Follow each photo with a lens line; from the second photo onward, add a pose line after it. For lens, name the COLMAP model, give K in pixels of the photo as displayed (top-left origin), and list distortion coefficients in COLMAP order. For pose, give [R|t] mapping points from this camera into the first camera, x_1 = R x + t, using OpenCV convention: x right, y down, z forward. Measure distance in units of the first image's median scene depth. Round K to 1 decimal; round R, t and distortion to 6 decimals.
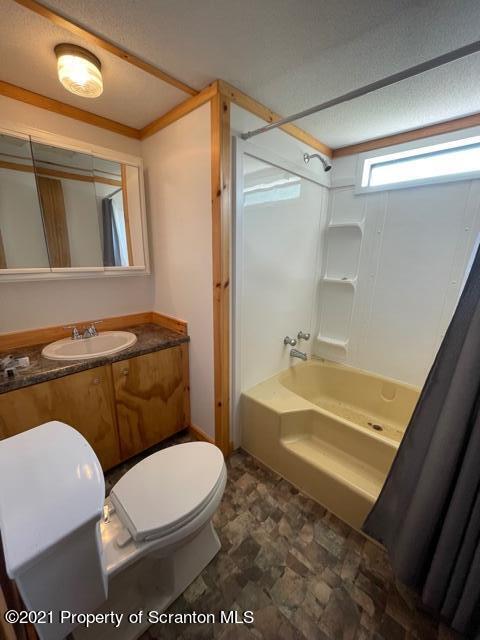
lens RADIAL K [[258.7, 0, 240.1], [0, 258.7, 319.2], [0, 0, 1]] dist [-0.002102, -0.000203]
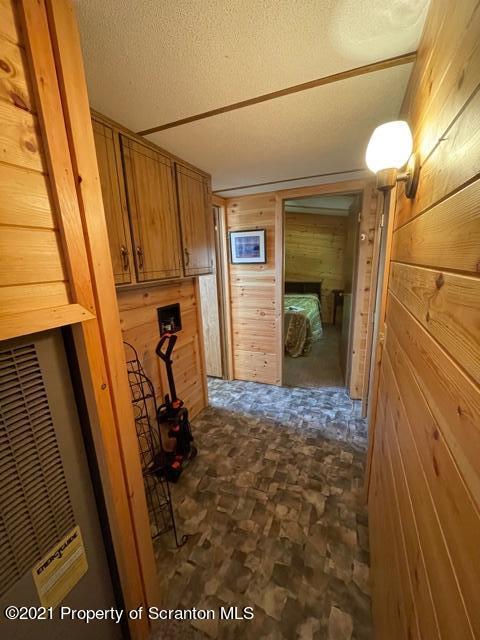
lens RADIAL K [[258.7, 0, 240.9], [0, 258.7, 318.0], [0, 0, 1]] dist [-0.002102, -0.000203]
pose [[-0.343772, -0.220201, 0.912870, -0.617061], [0.259891, 0.911836, 0.317823, -0.417082], [-0.902373, 0.346506, -0.256236, 1.044054]]
